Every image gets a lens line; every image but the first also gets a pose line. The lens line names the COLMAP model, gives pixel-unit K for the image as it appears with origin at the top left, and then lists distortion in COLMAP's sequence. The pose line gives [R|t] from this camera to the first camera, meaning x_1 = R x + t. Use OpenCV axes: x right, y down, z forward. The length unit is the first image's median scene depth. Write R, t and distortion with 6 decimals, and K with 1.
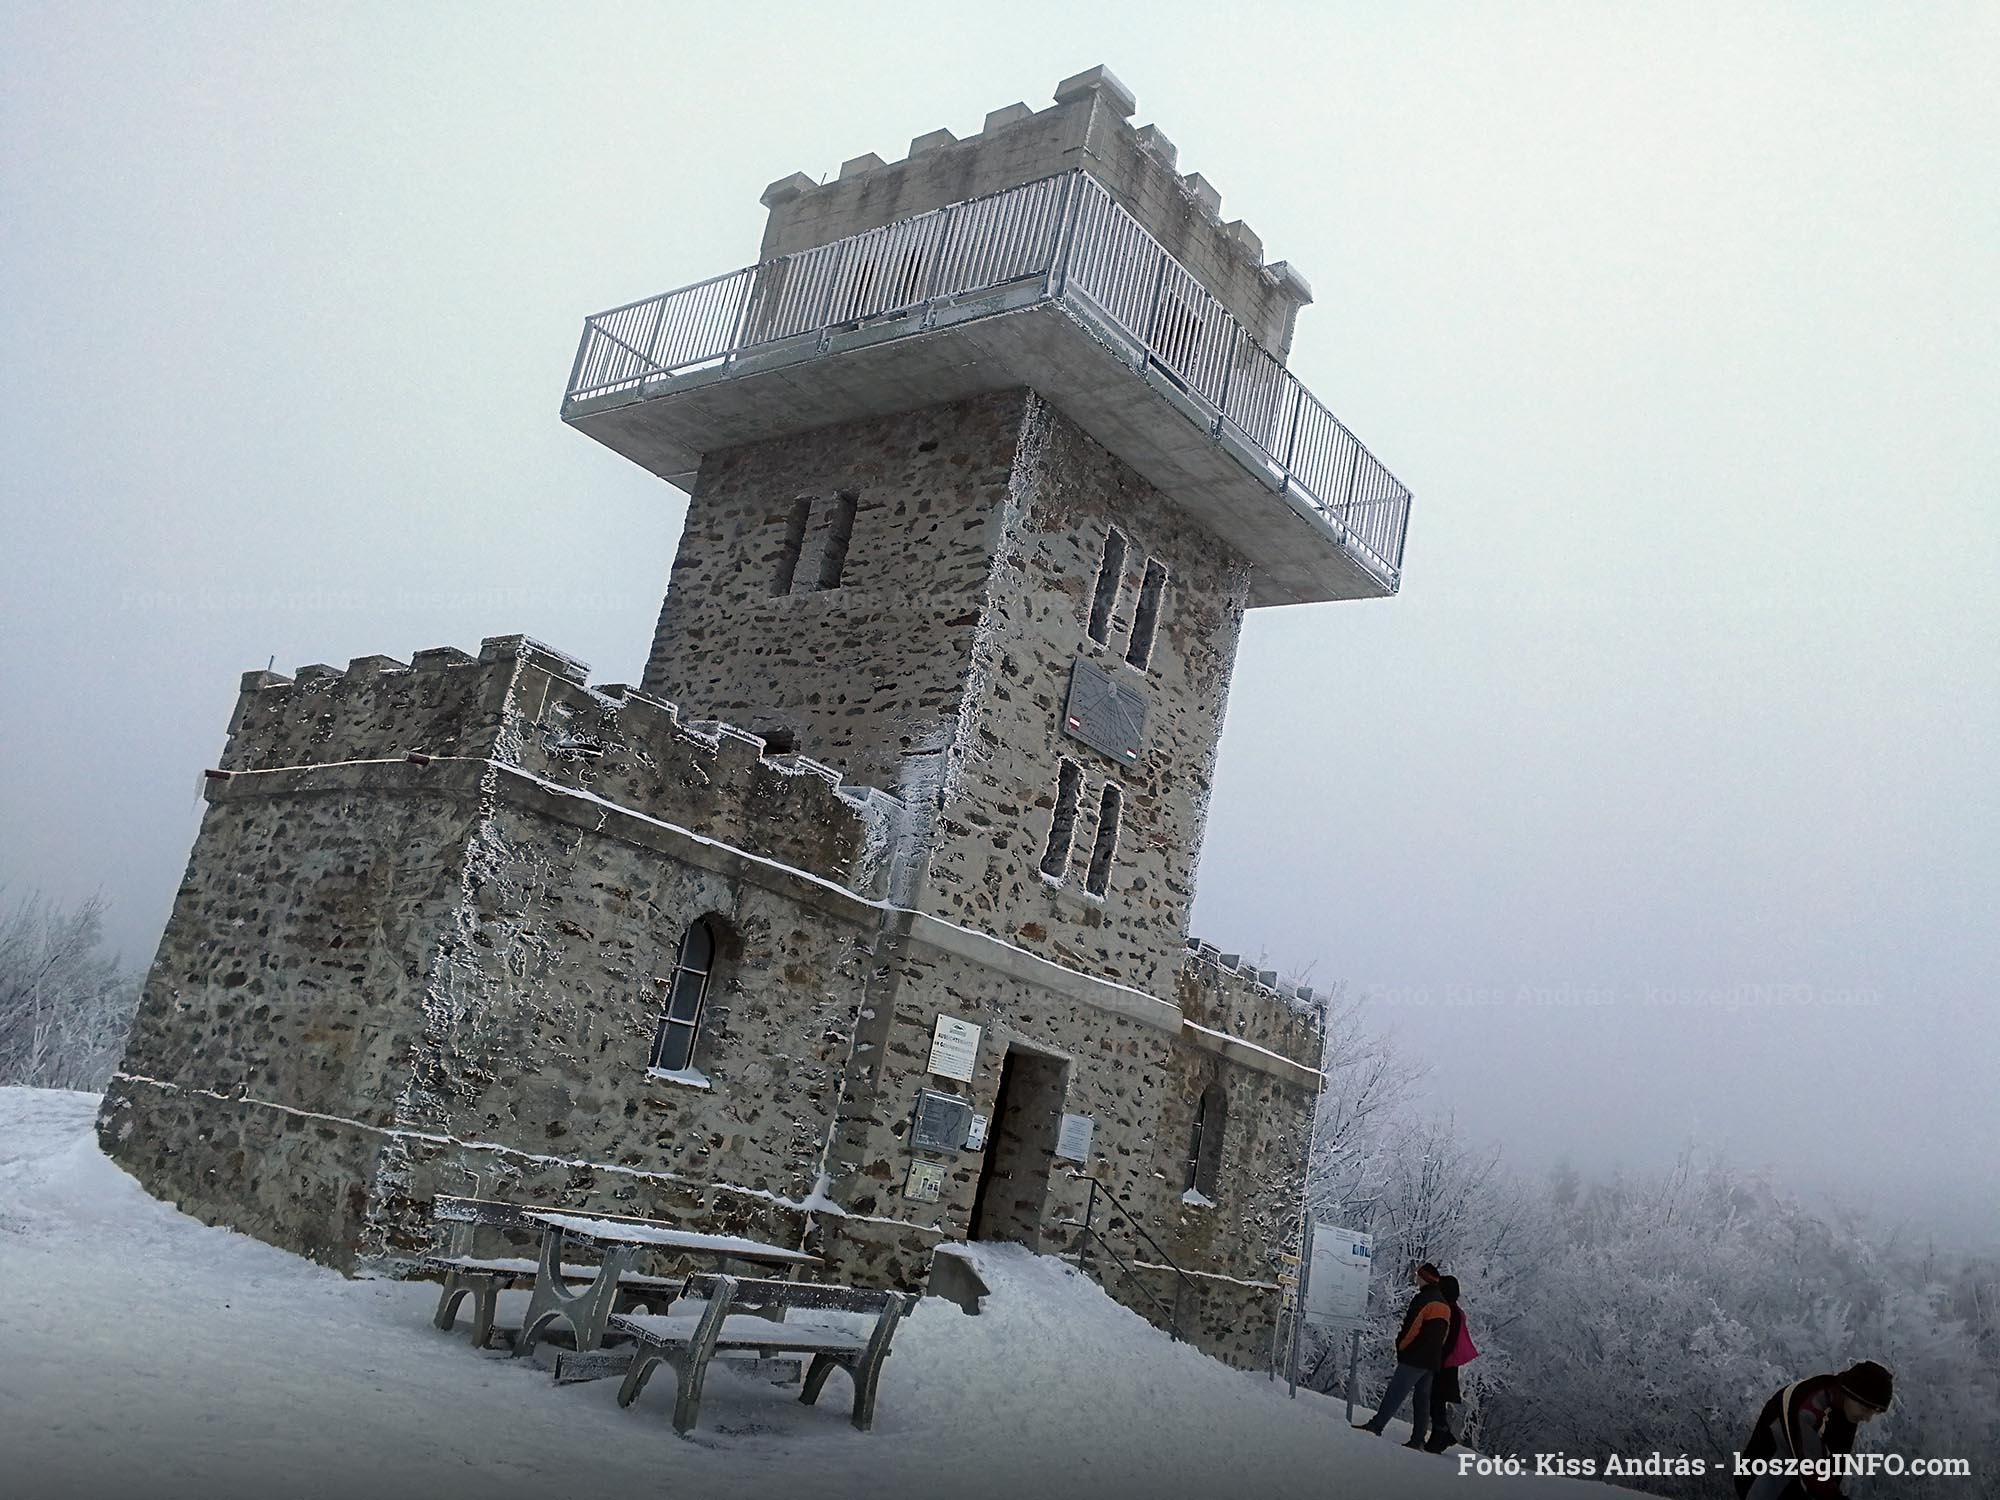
lens RADIAL K [[1583.2, 0, 1000.0], [0, 1583.2, 750.0], [0, 0, 1]] dist [0.130956, -0.316627]
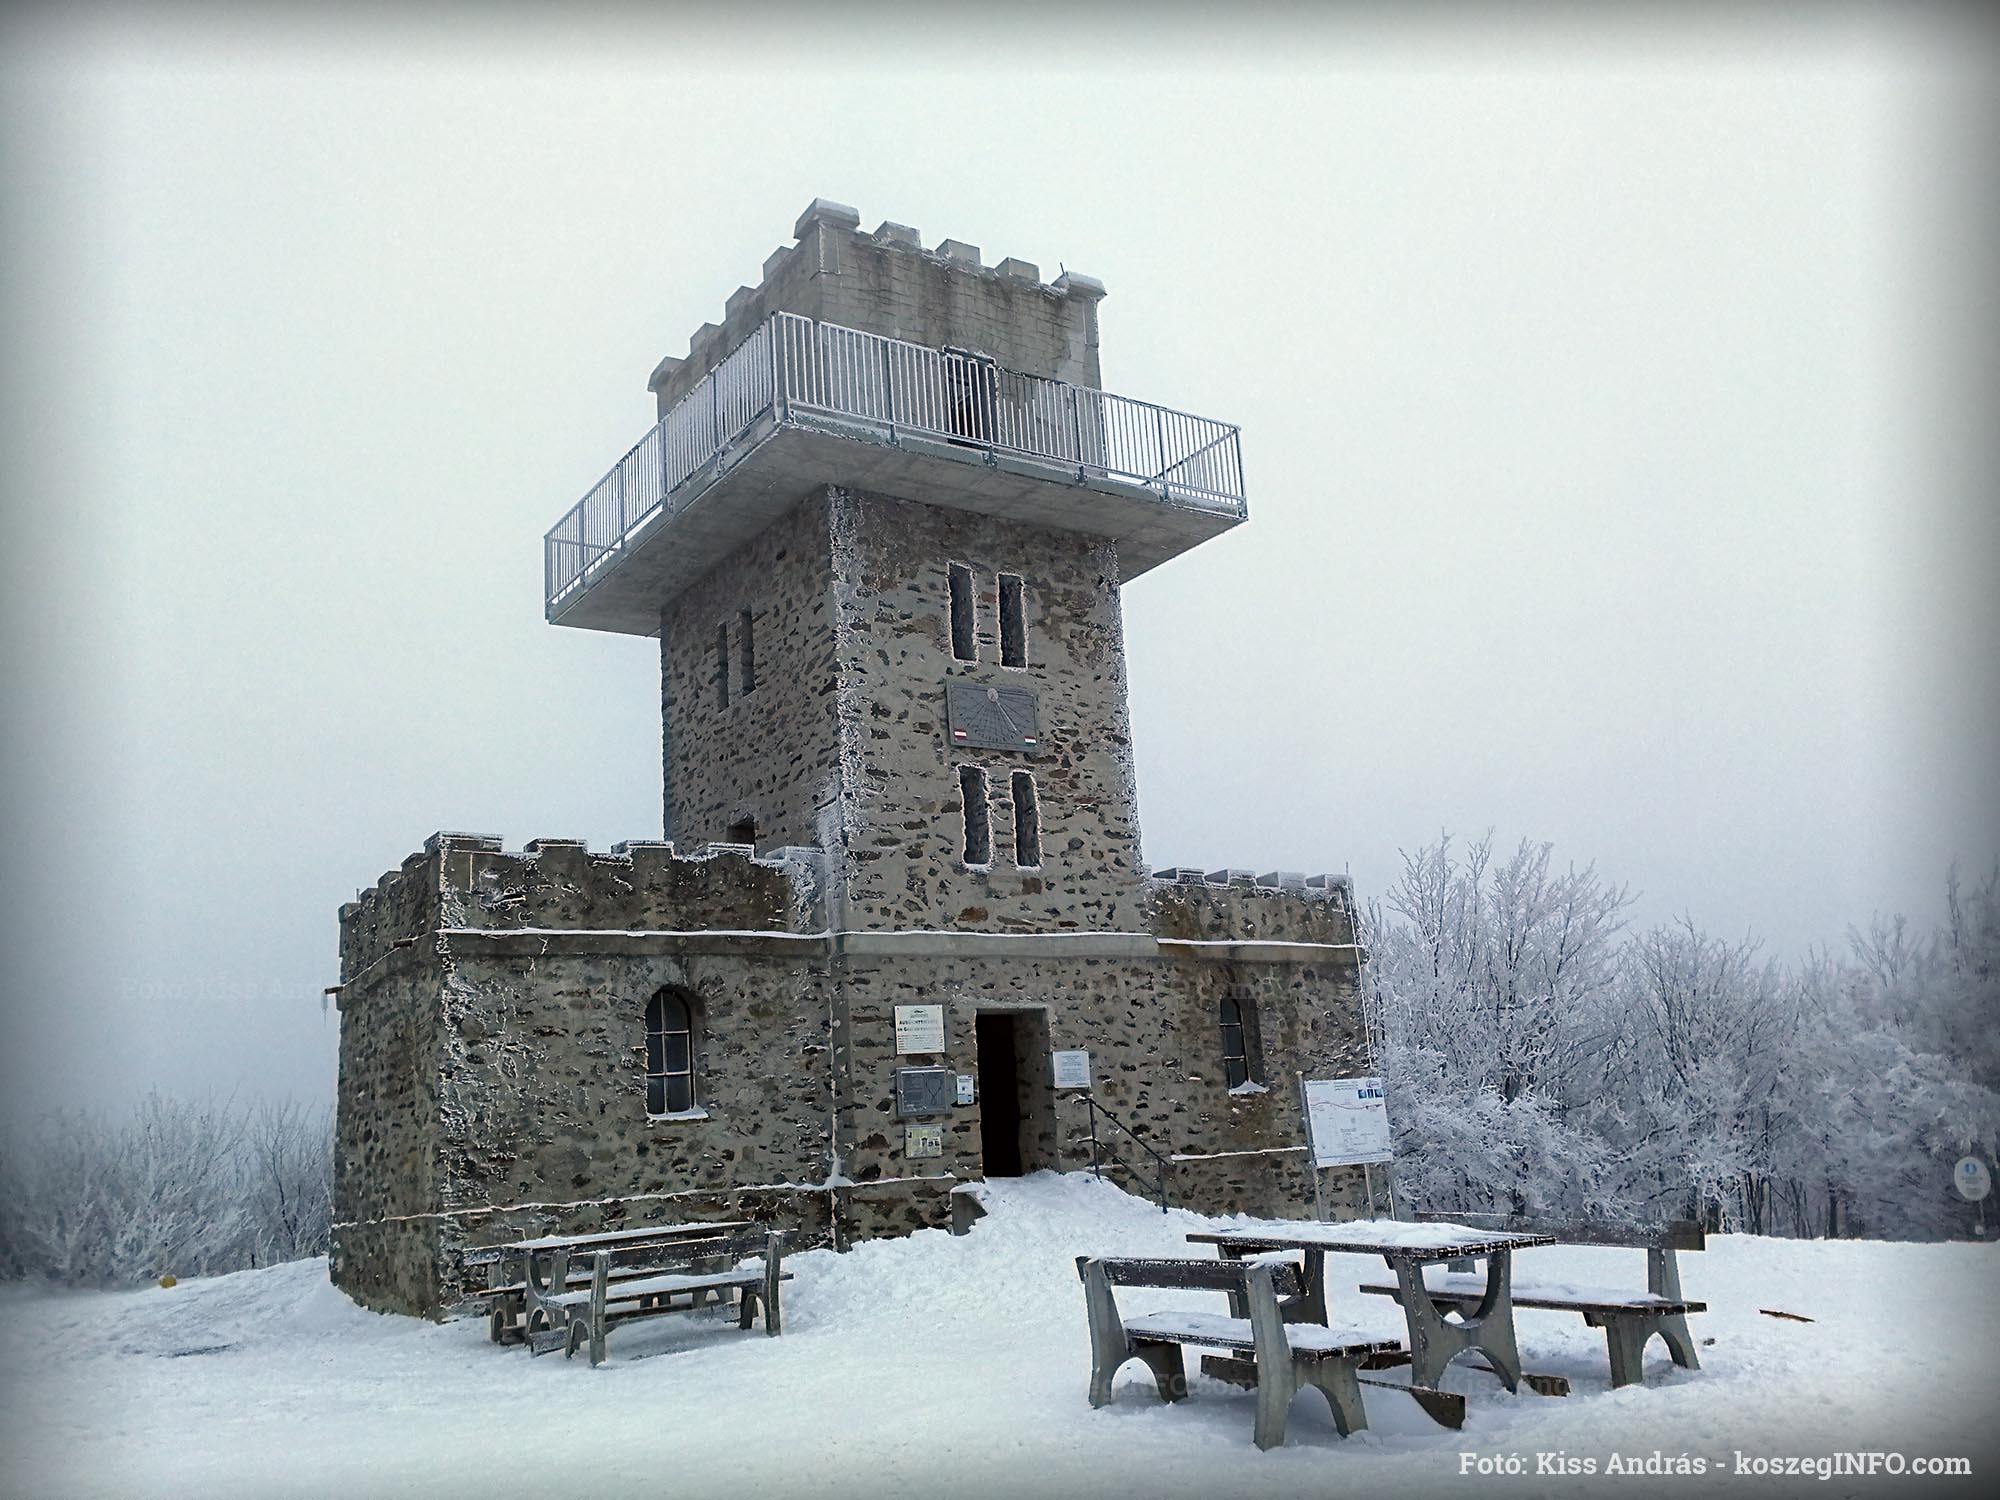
lens RADIAL K [[1583.2, 0, 1000.0], [0, 1583.2, 750.0], [0, 0, 1]] dist [0.130956, -0.316627]
pose [[0.922255, -0.319972, -0.216943, 0.329339], [0.320678, 0.946616, -0.032932, 0.042481], [0.215899, -0.039197, 0.975629, -0.145198]]
